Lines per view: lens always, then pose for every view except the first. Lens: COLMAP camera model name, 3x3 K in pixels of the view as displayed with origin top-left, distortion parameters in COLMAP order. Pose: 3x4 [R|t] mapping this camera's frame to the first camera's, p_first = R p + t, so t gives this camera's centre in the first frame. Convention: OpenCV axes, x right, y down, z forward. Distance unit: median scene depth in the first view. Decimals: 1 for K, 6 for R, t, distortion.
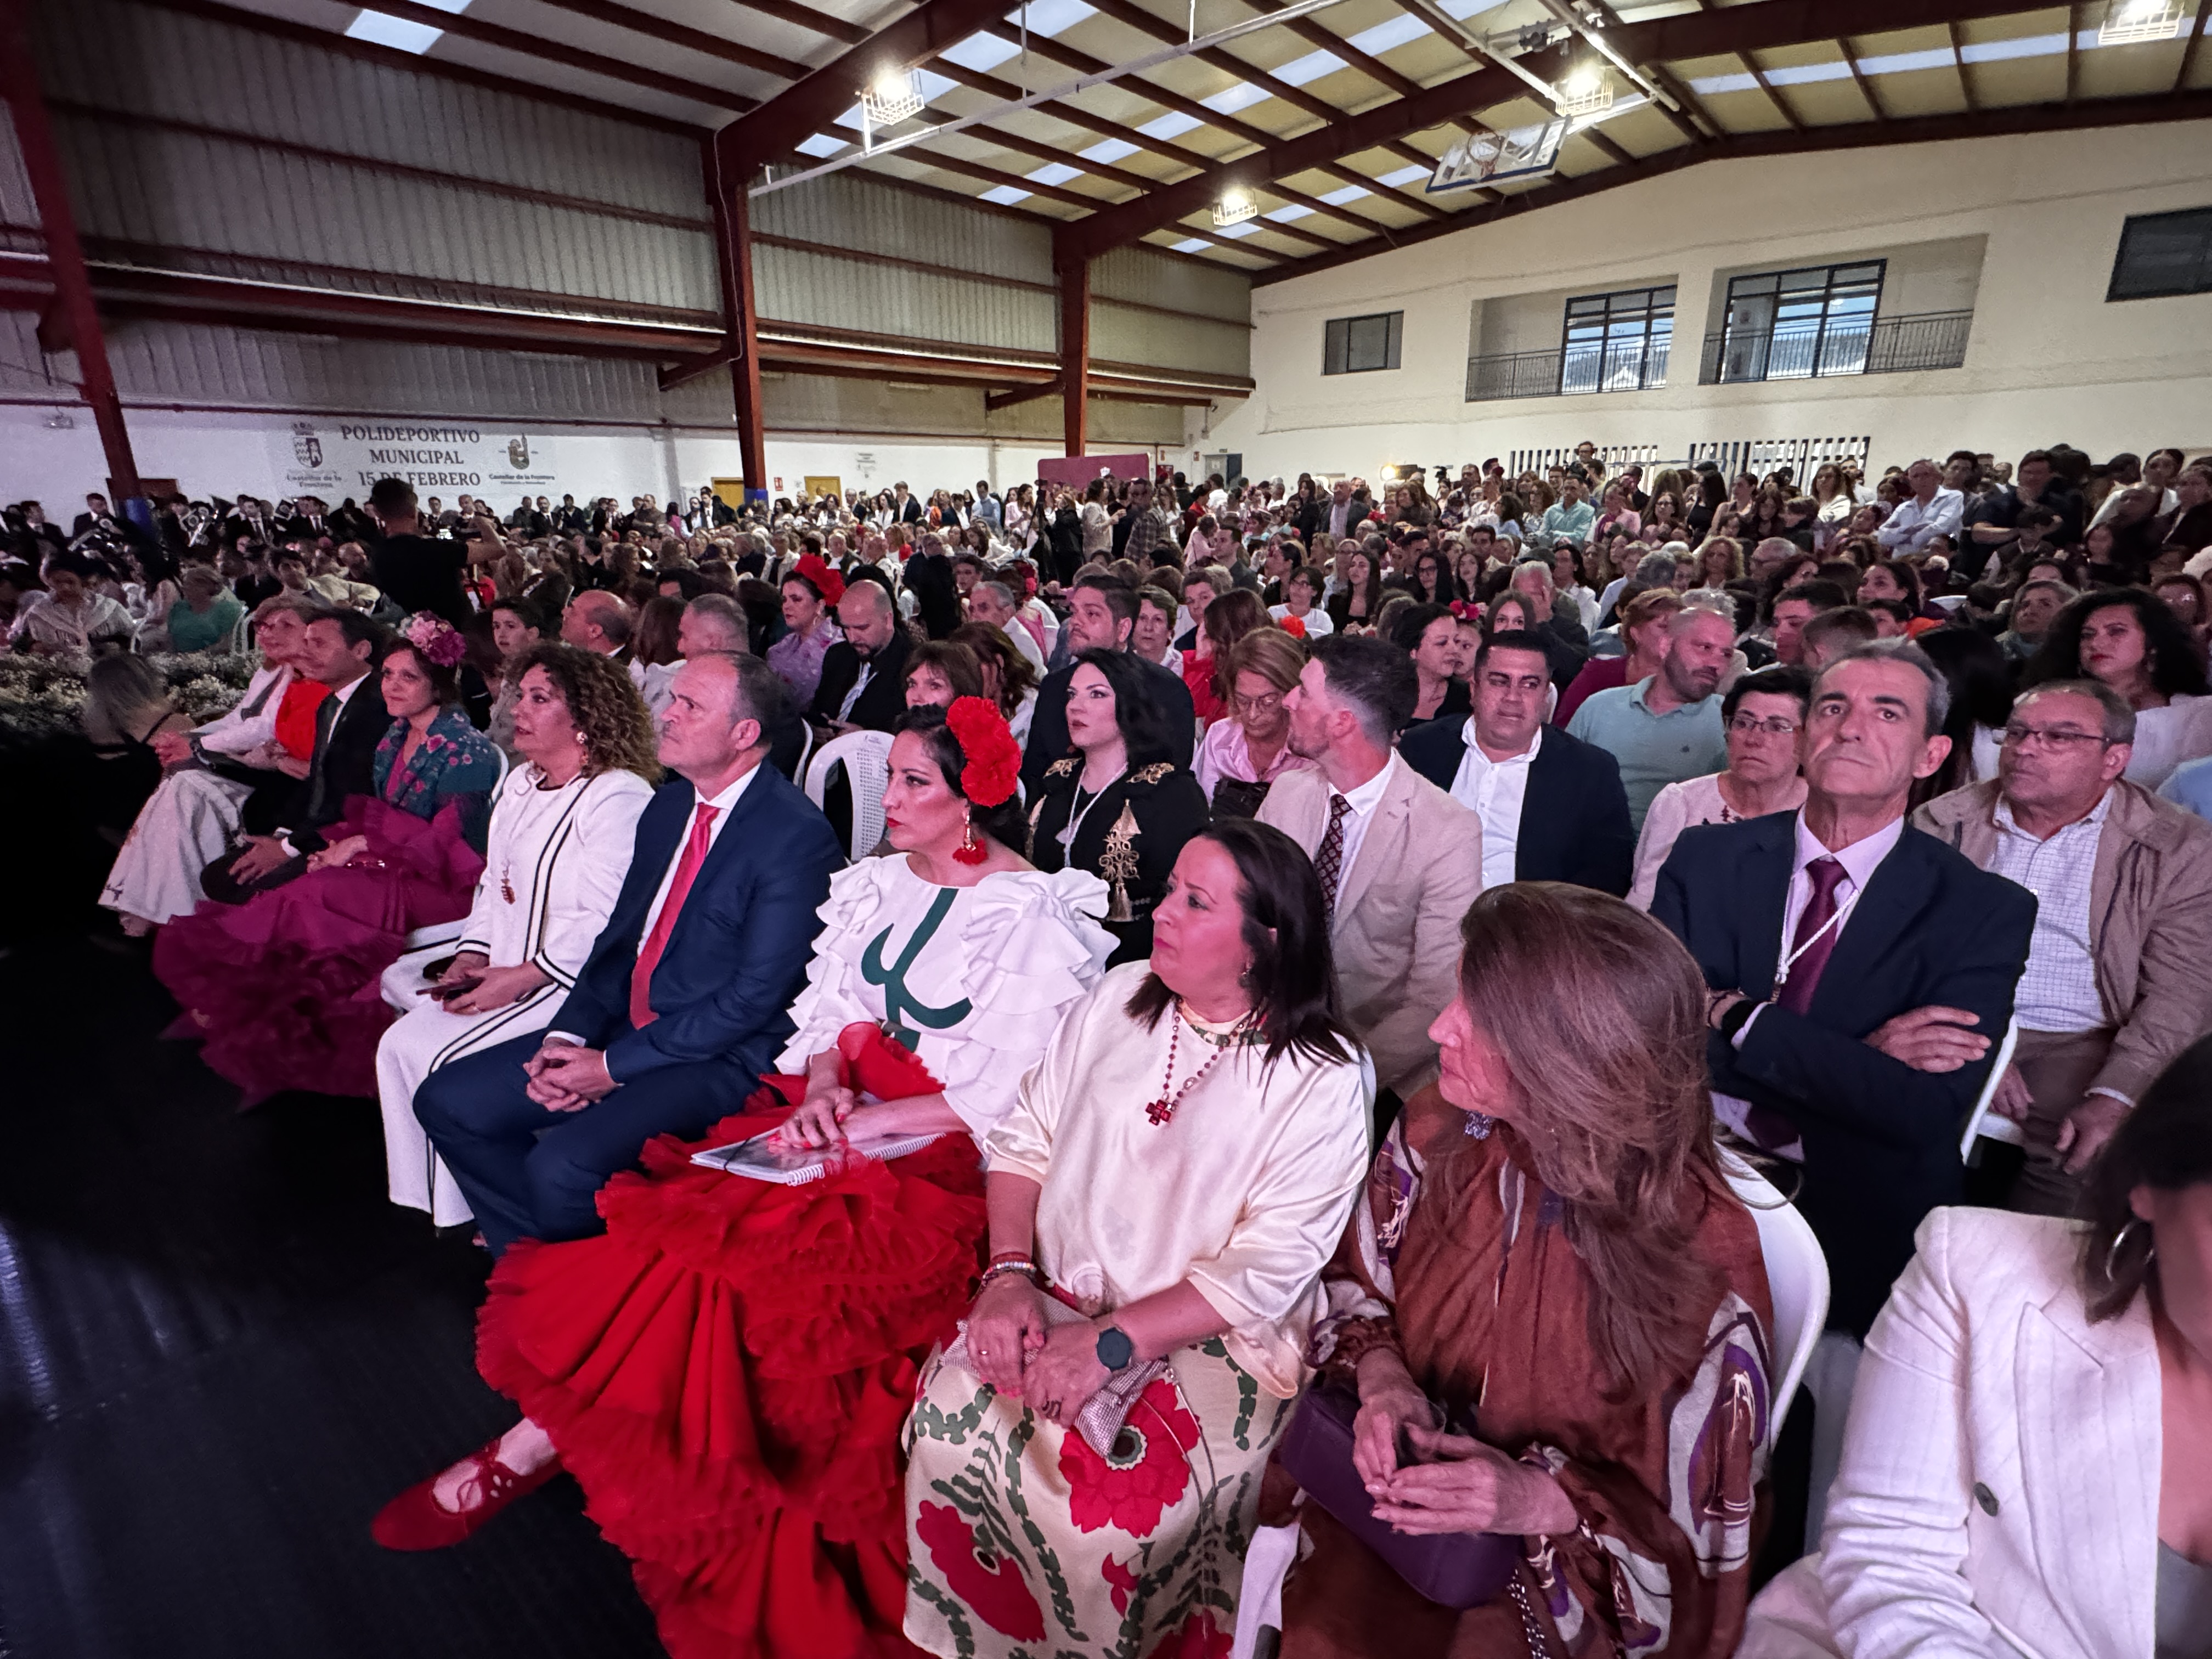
lens RADIAL K [[1081.9, 0, 1107.7], [0, 1081.9, 827.3], [0, 0, 1]] dist [-0.004921, -0.000909]
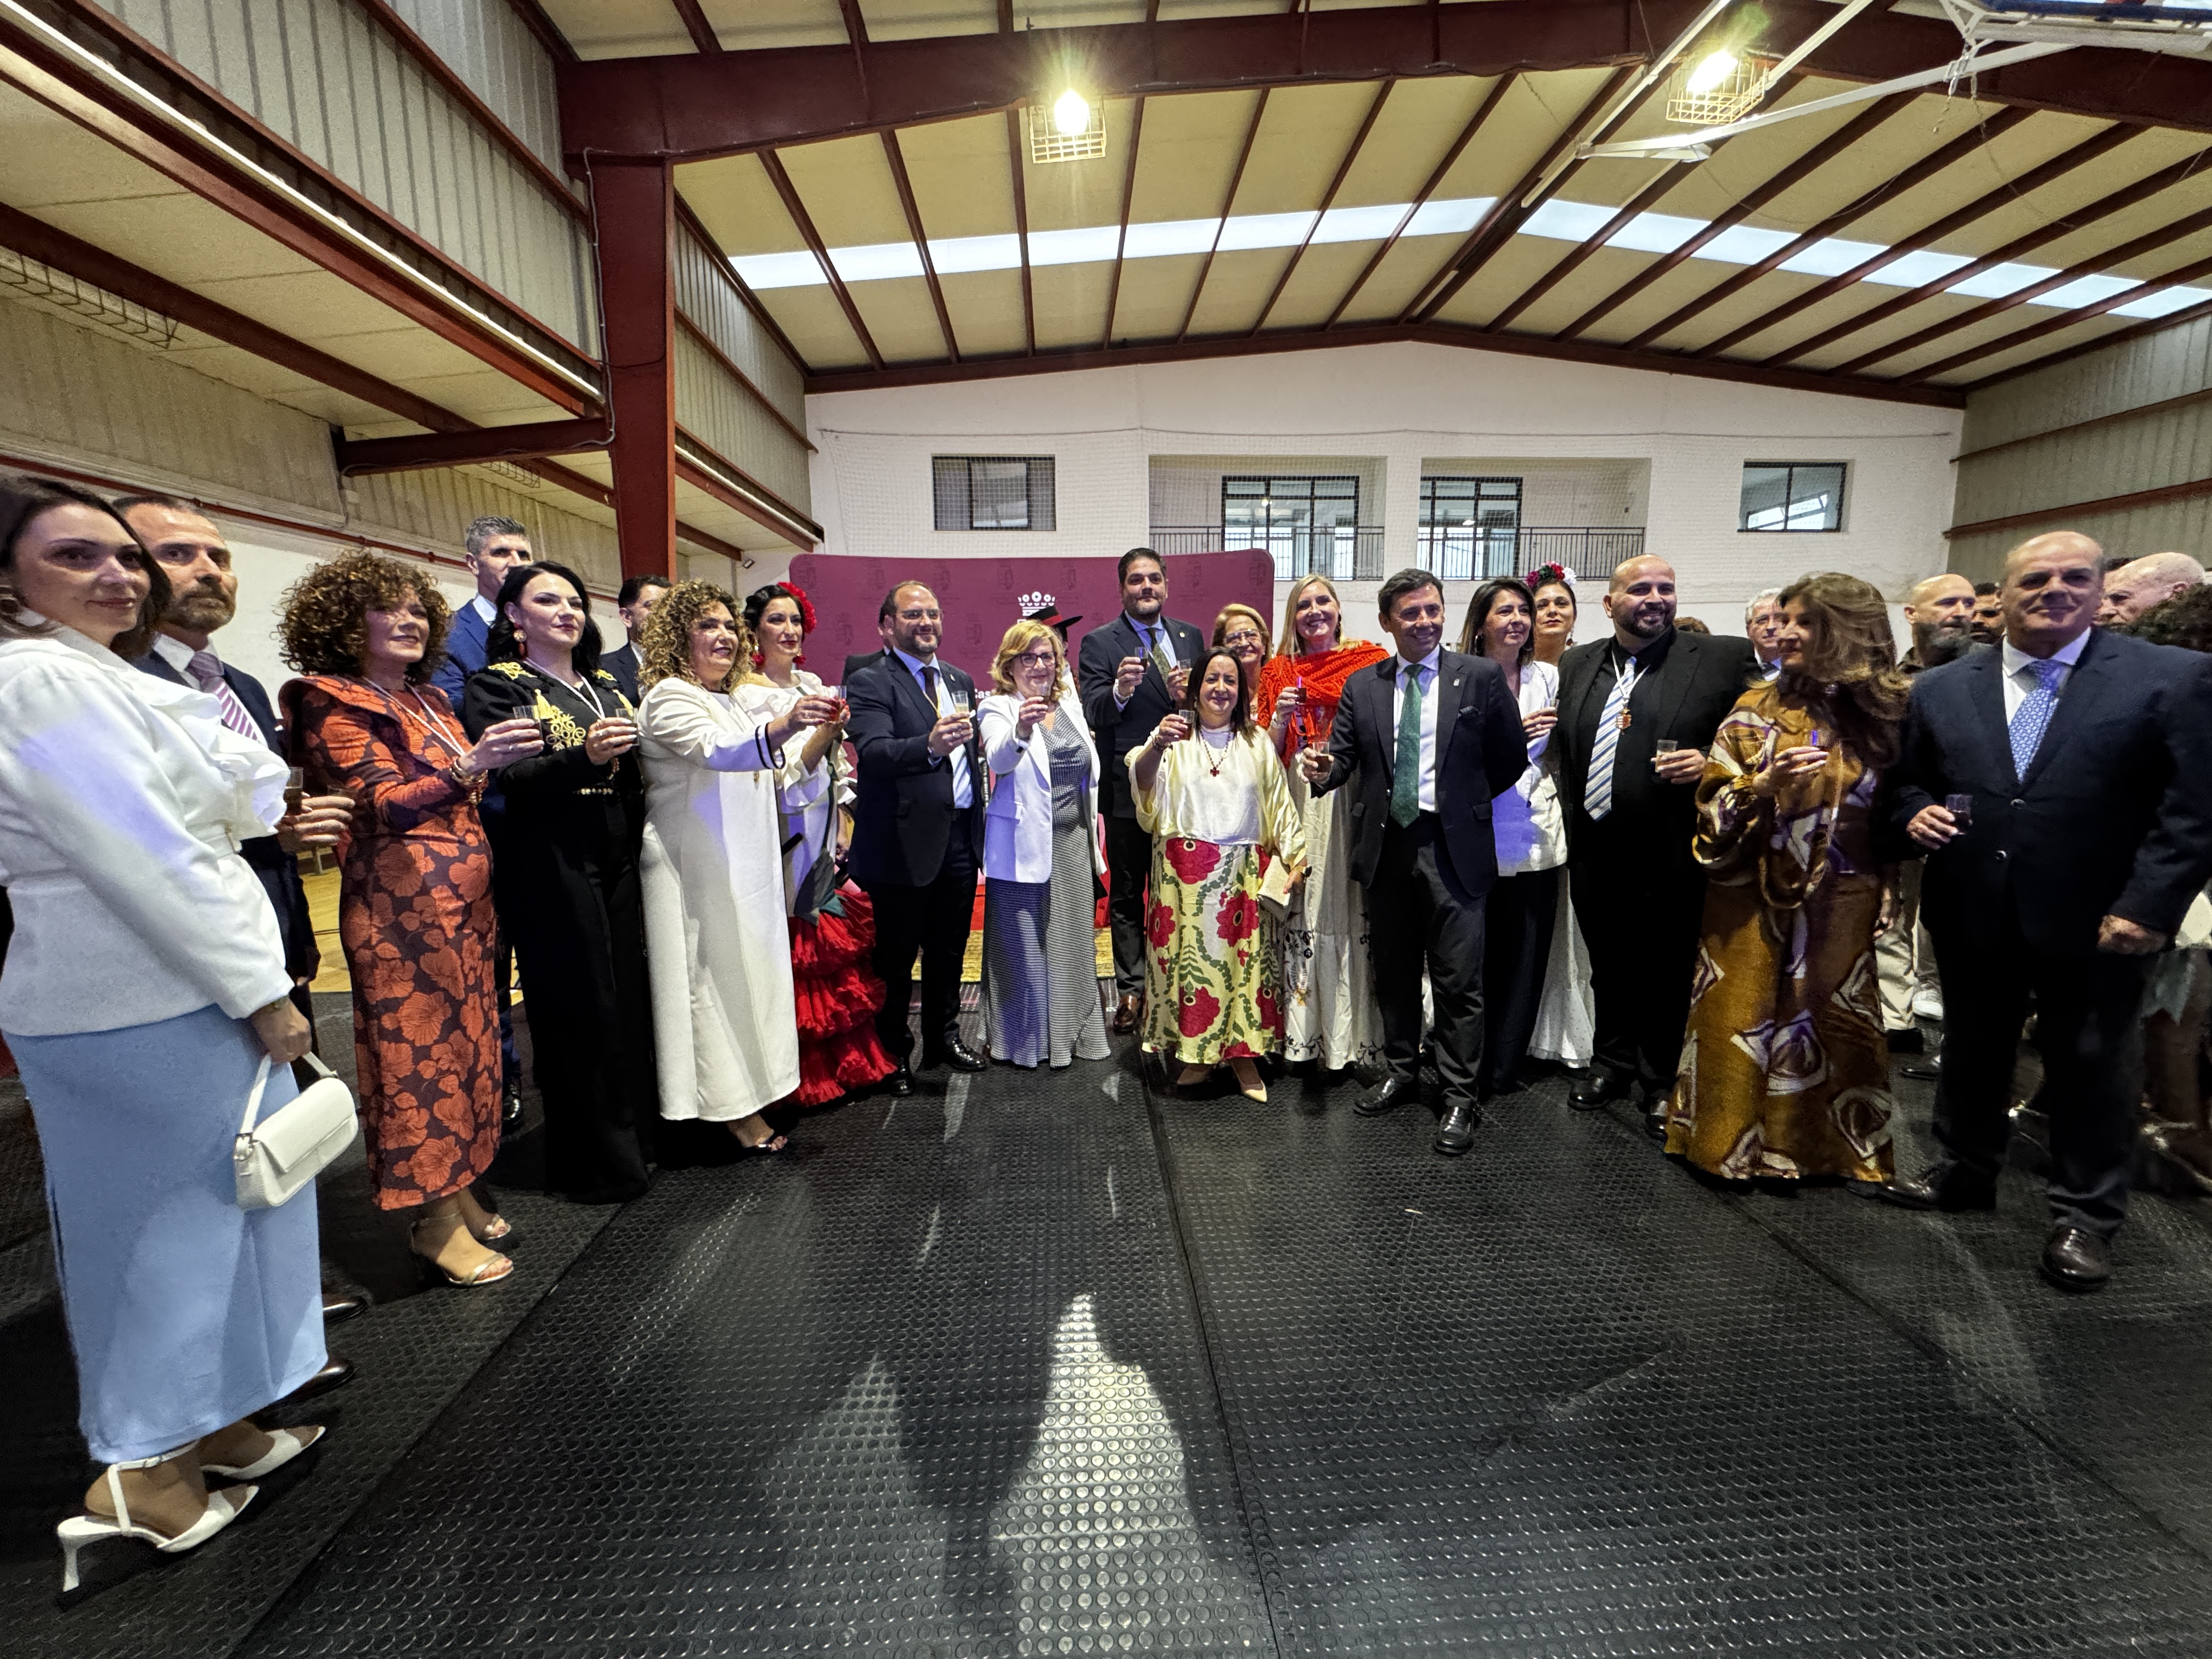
lens RADIAL K [[893.9, 0, 1107.9], [0, 893.9, 842.6], [0, 0, 1]] dist [-0.011665, 0.001792]
pose [[0.726214, -0.095676, 0.680779, -0.138583], [0.198632, 0.977235, -0.074550, -0.178554], [-0.658148, 0.189364, 0.728686, 0.612200]]
